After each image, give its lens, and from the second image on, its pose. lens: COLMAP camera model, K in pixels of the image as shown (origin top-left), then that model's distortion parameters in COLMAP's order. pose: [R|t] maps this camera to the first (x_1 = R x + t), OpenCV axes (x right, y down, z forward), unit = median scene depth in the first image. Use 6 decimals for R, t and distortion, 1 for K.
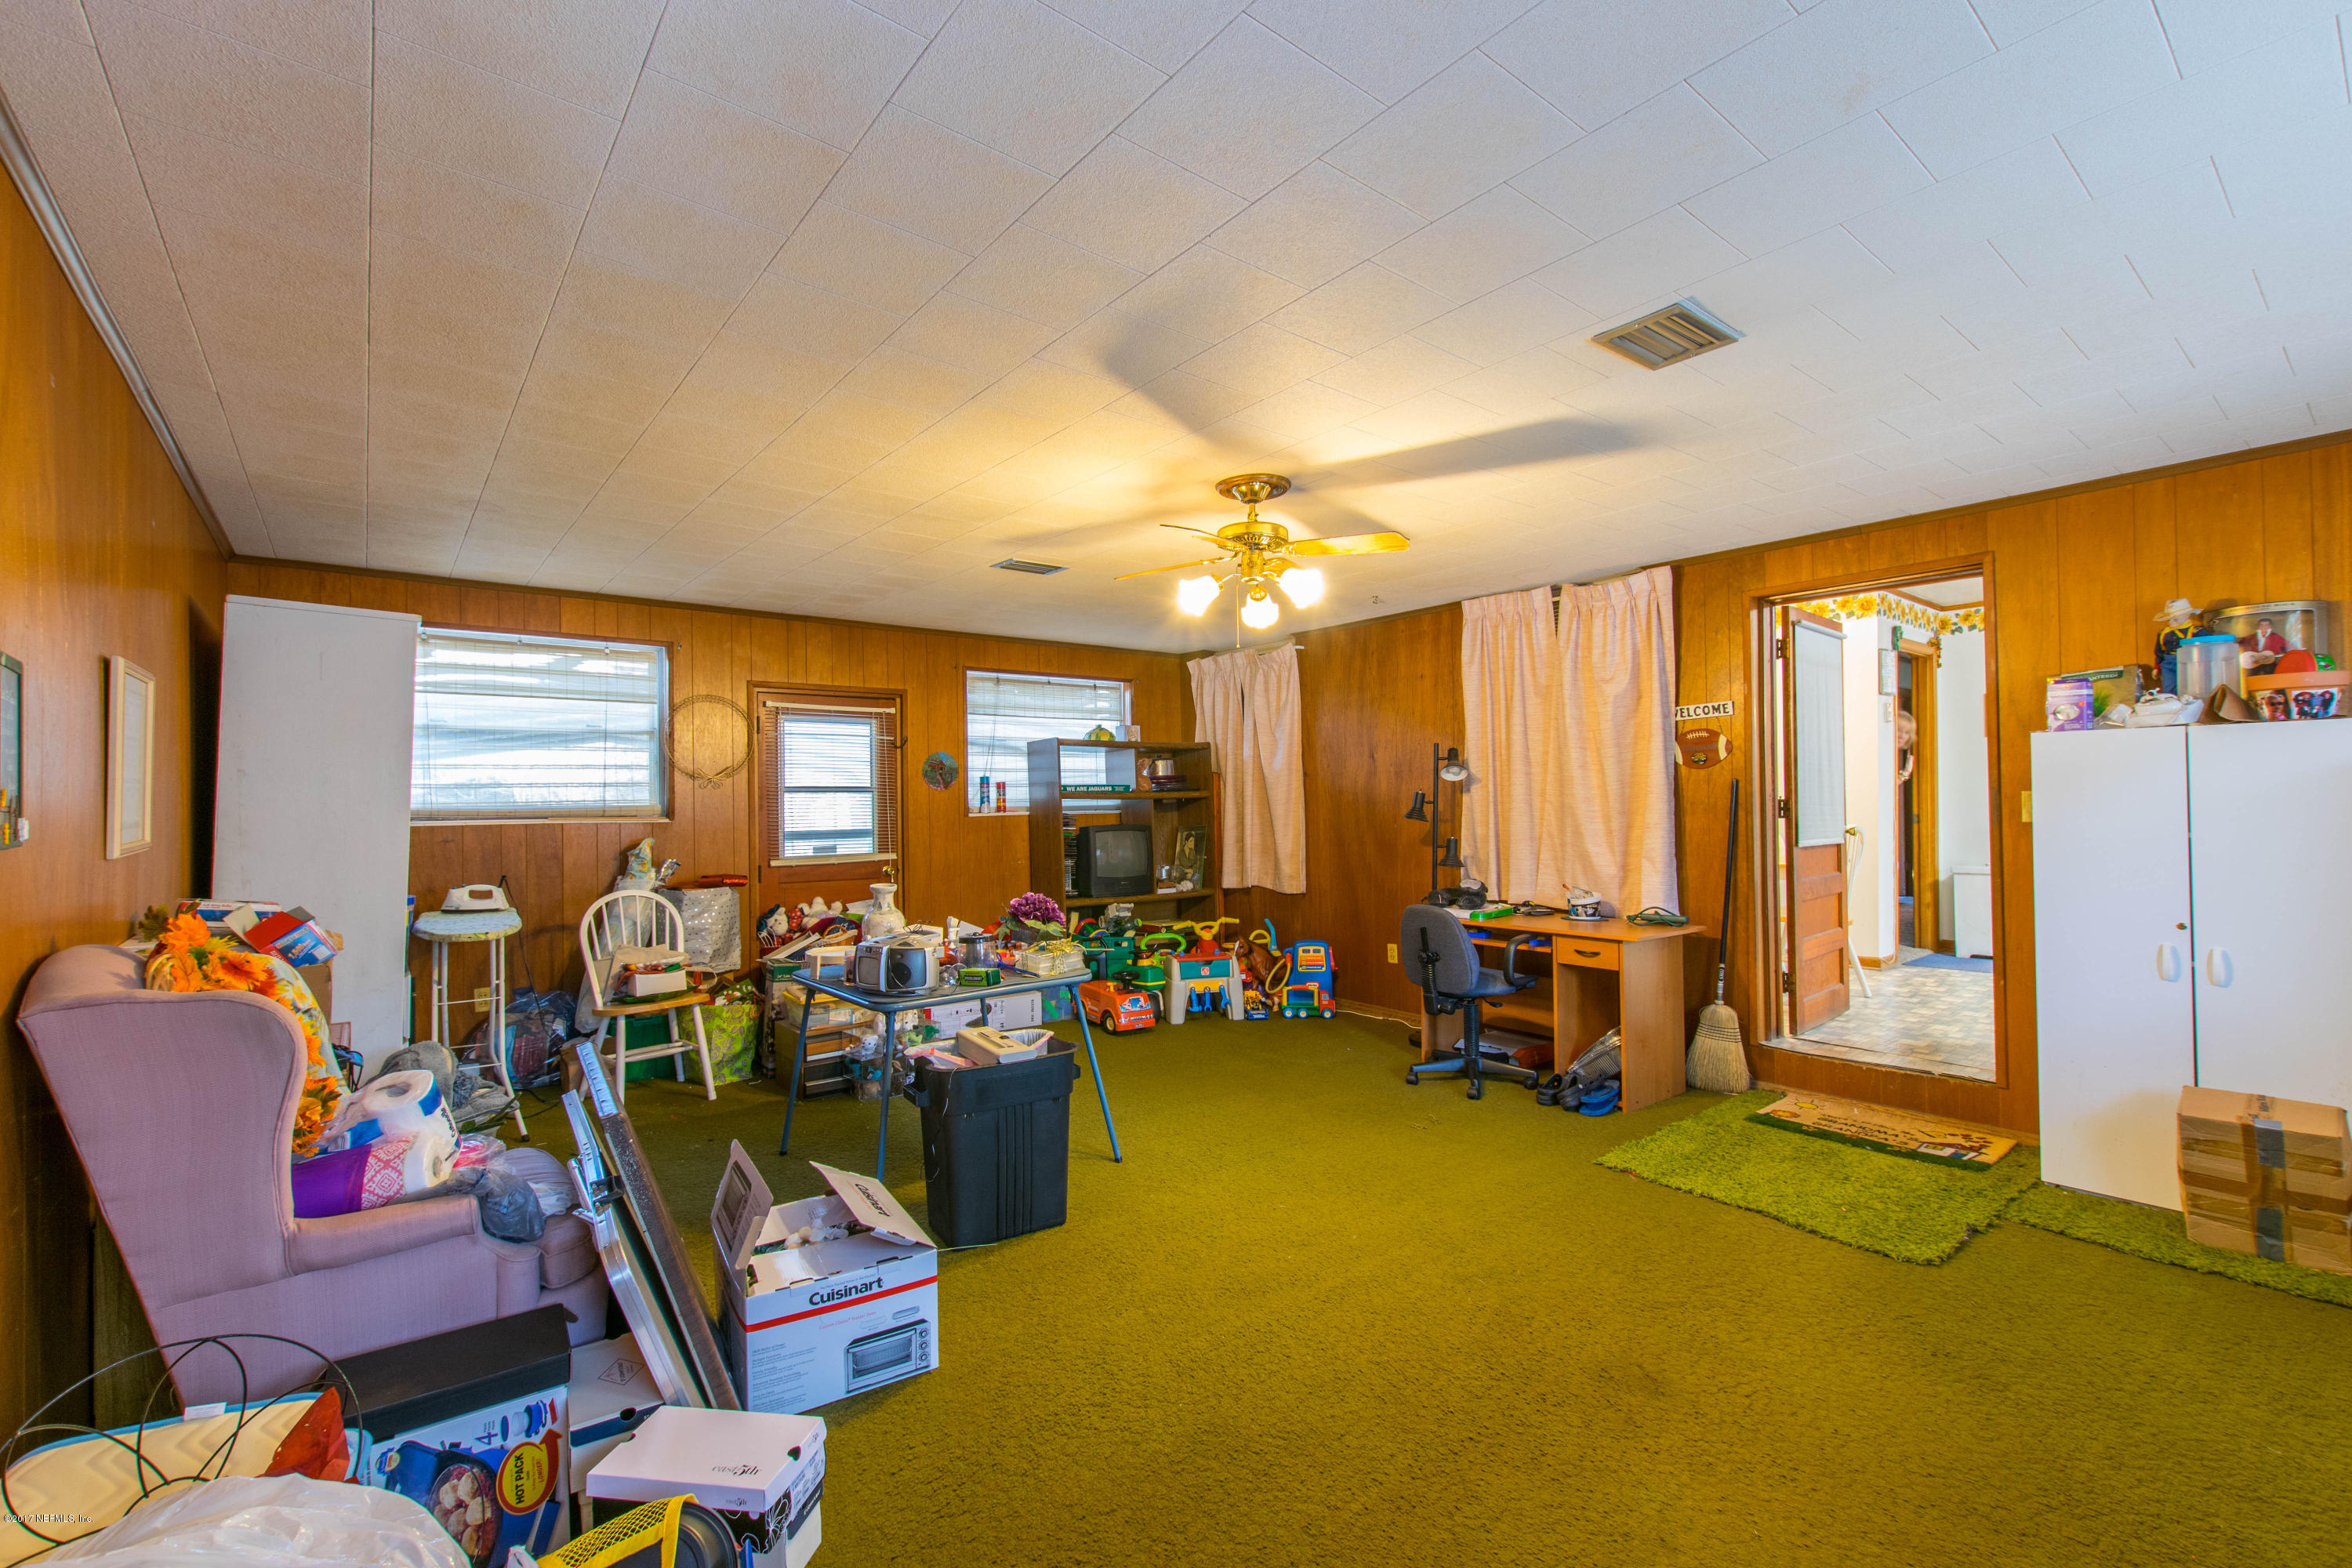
lens RADIAL K [[1019.3, 0, 1176.0], [0, 1019.3, 784.0], [0, 0, 1]] dist [-0.002903, -0.000415]
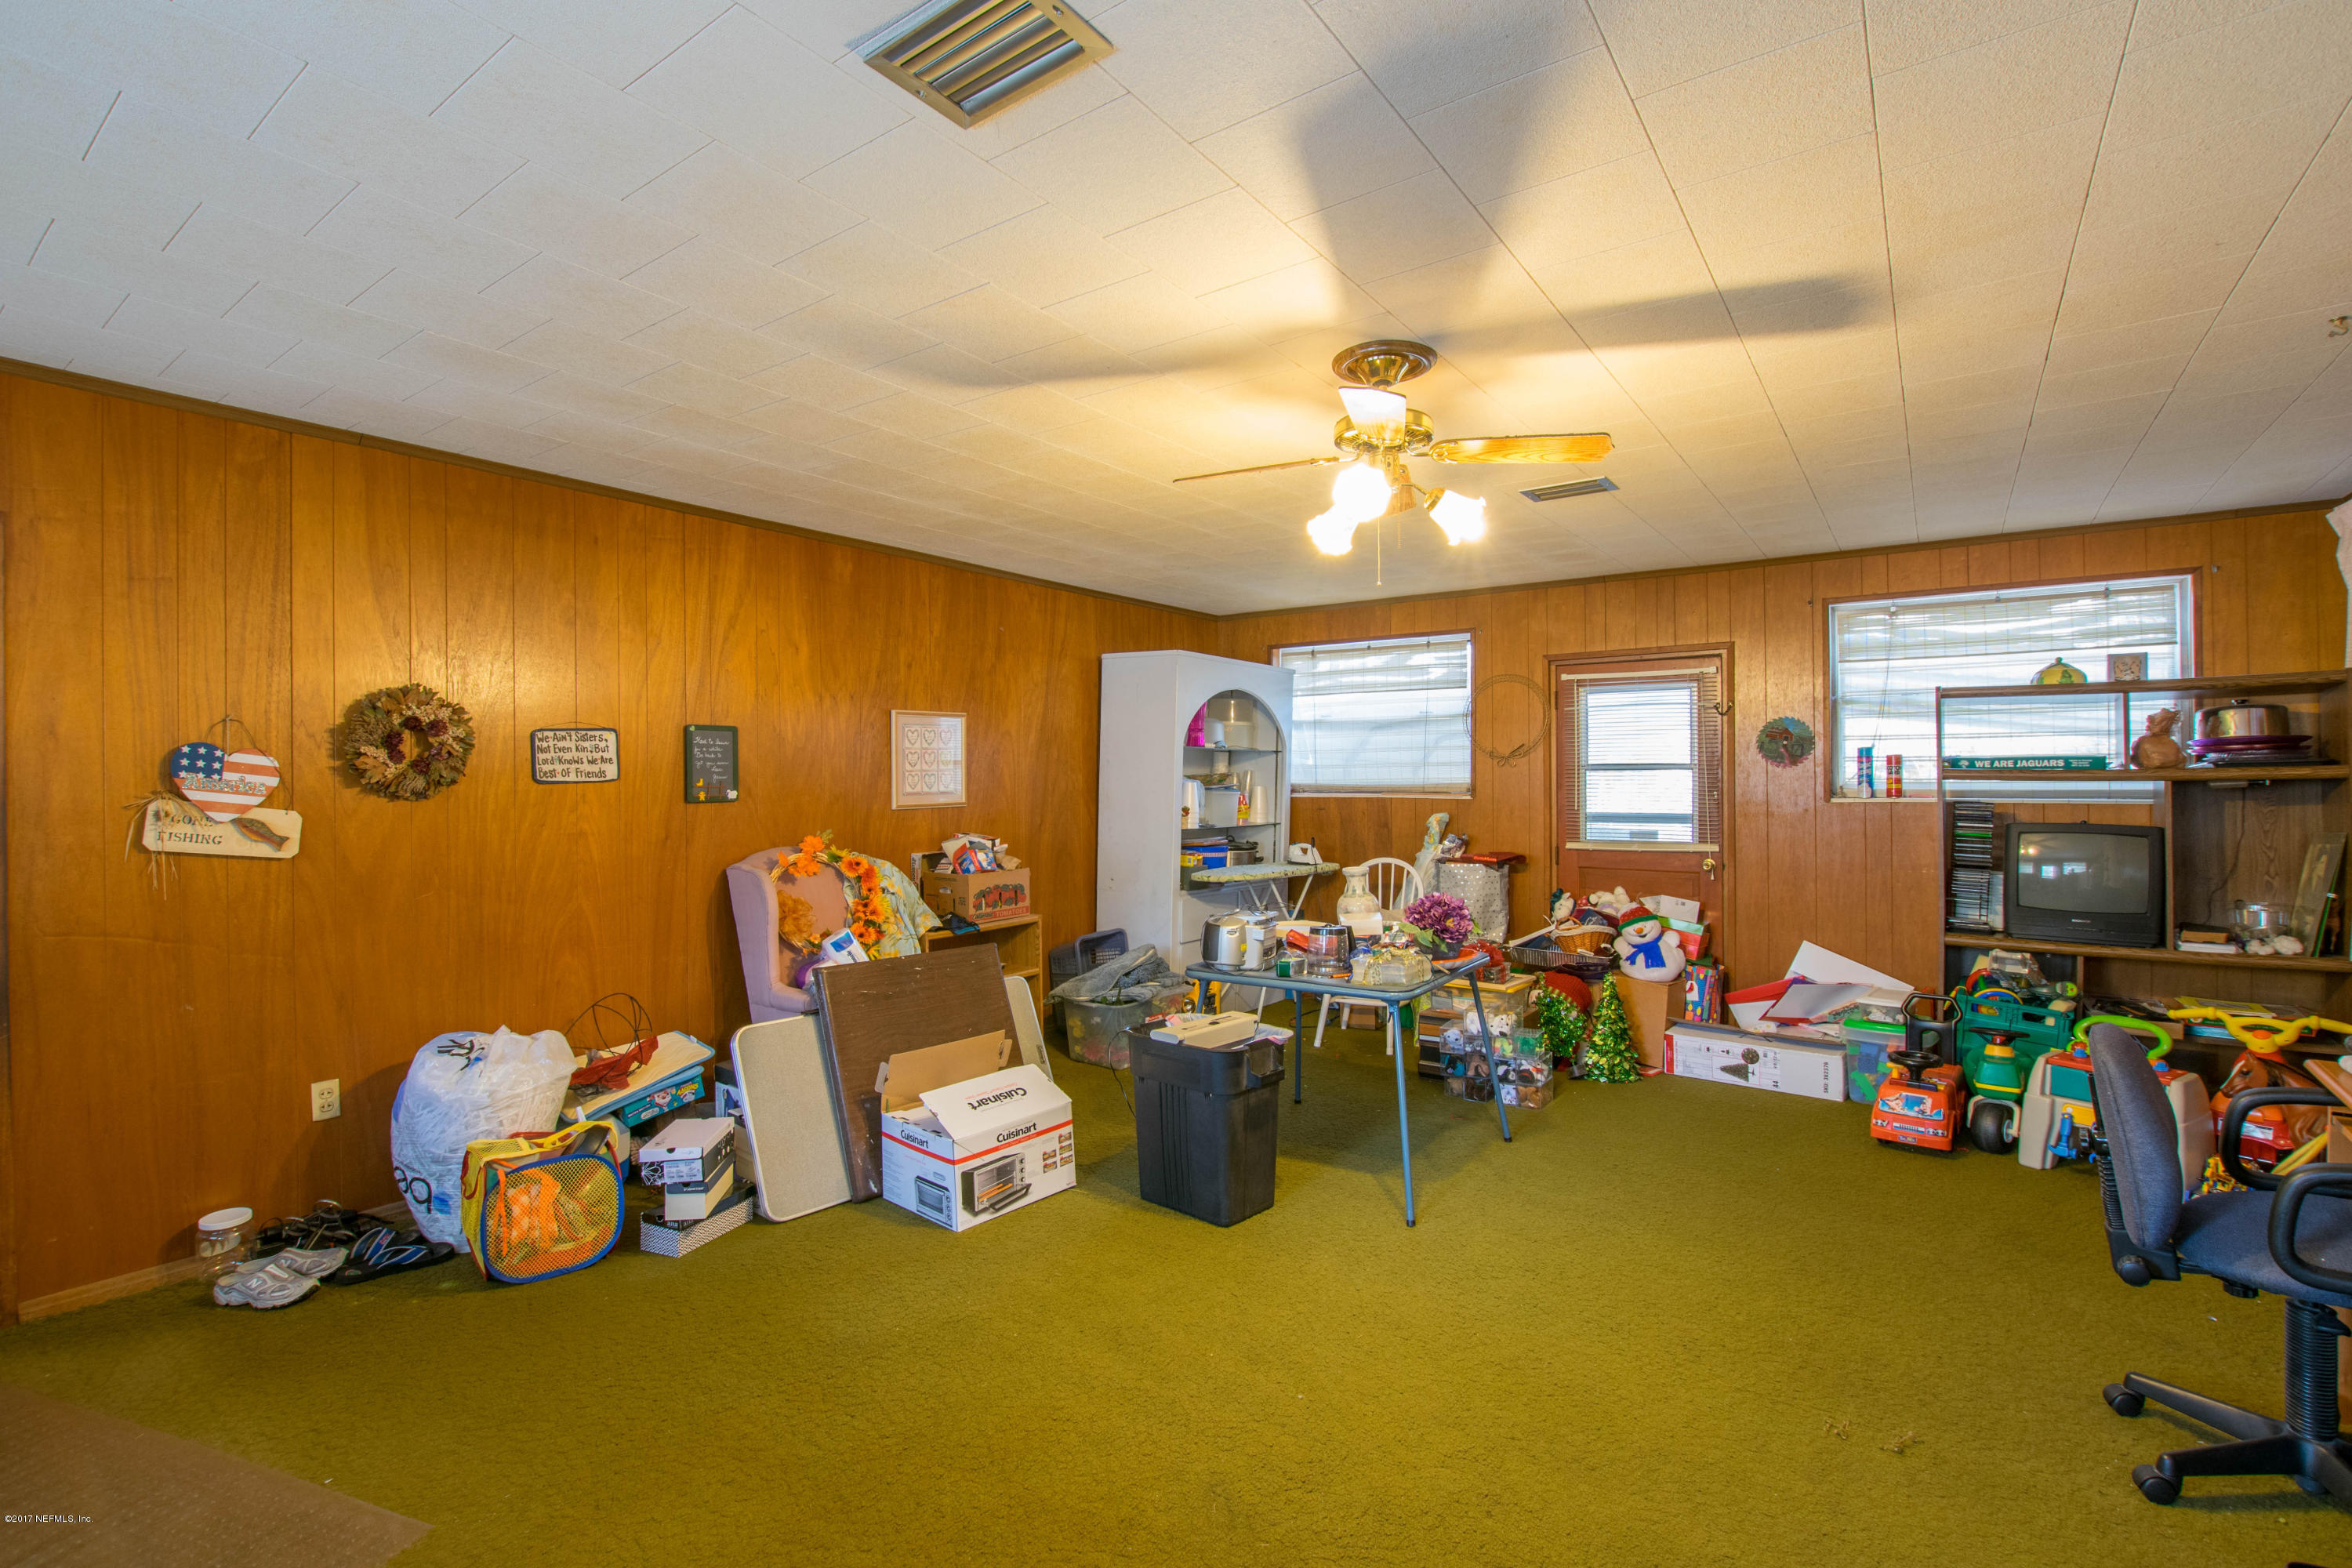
lens RADIAL K [[1075.1, 0, 1176.0], [0, 1075.1, 784.0], [0, 0, 1]] dist [-0.022434, -0.000079]
pose [[0.269085, 0.012963, -0.963029, 0.434142], [0.015298, 0.999726, 0.017731, -0.002234], [0.962995, -0.019504, 0.268813, 0.357220]]
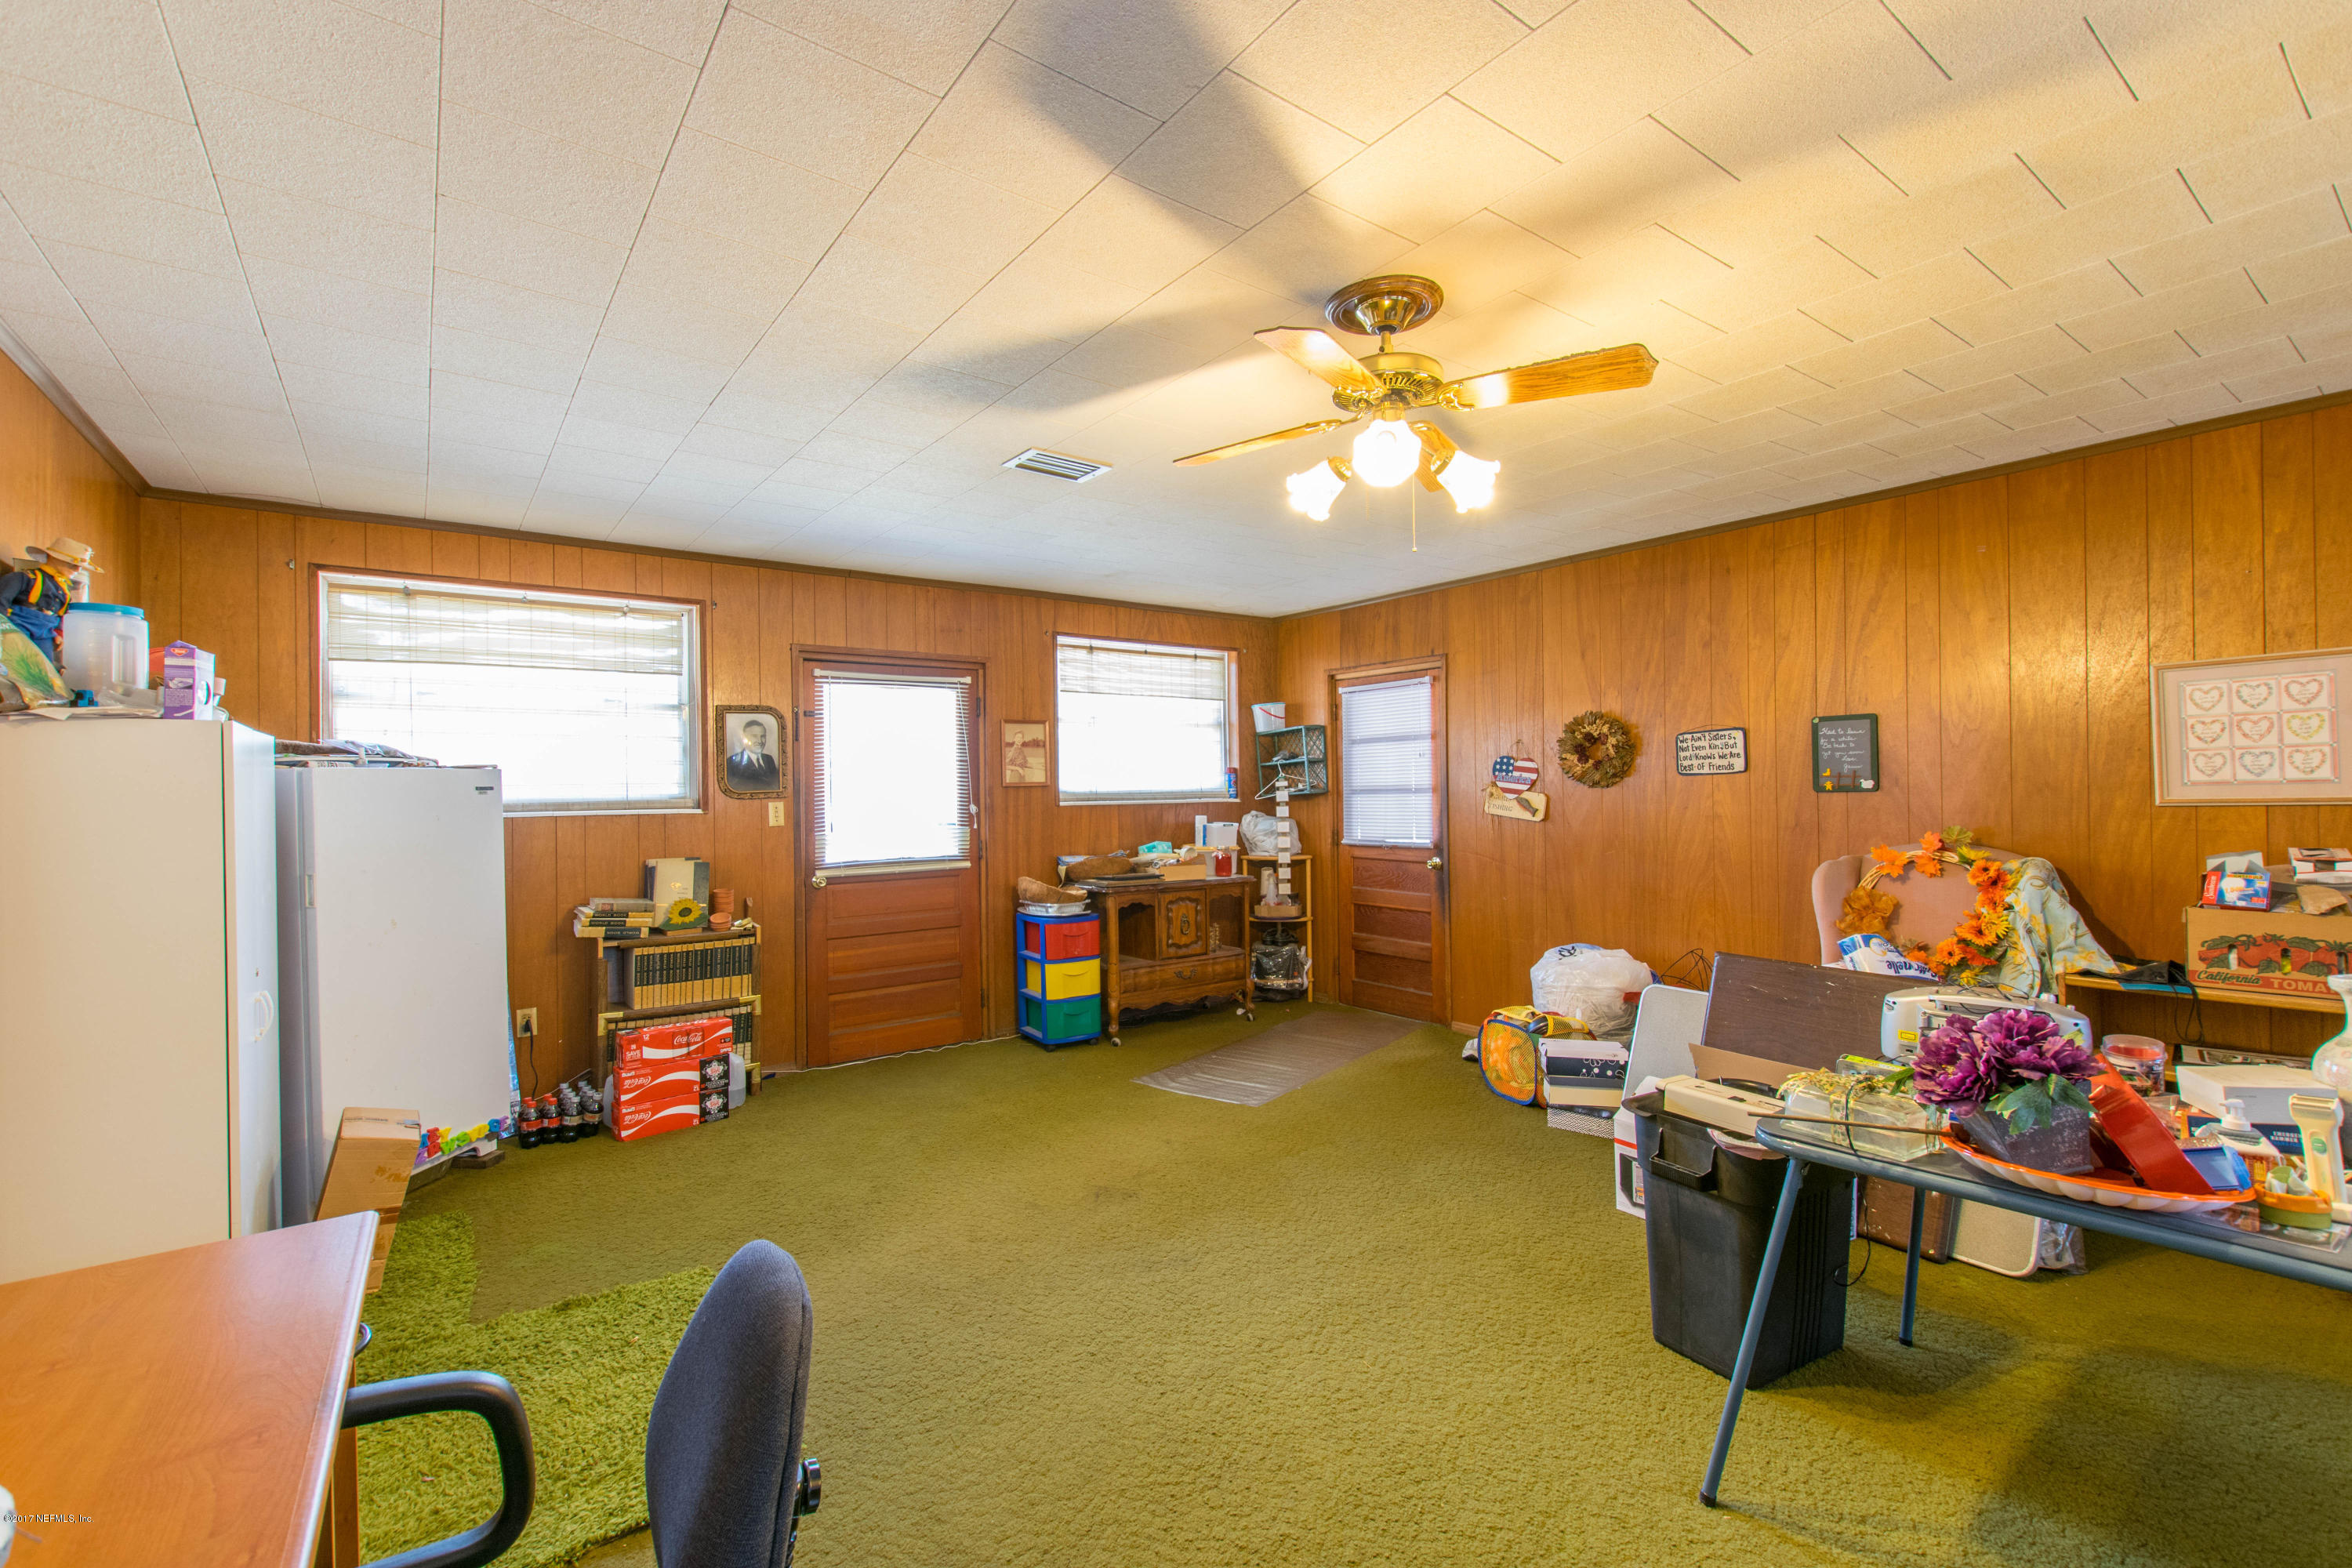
lens RADIAL K [[1019.3, 0, 1176.0], [0, 1019.3, 784.0], [0, 0, 1]] dist [-0.002903, -0.000415]
pose [[-0.999033, 0.030568, 0.031602, 0.110504], [0.030019, 0.999393, -0.017699, 0.010618], [-0.032124, -0.016733, -0.999344, 0.911200]]
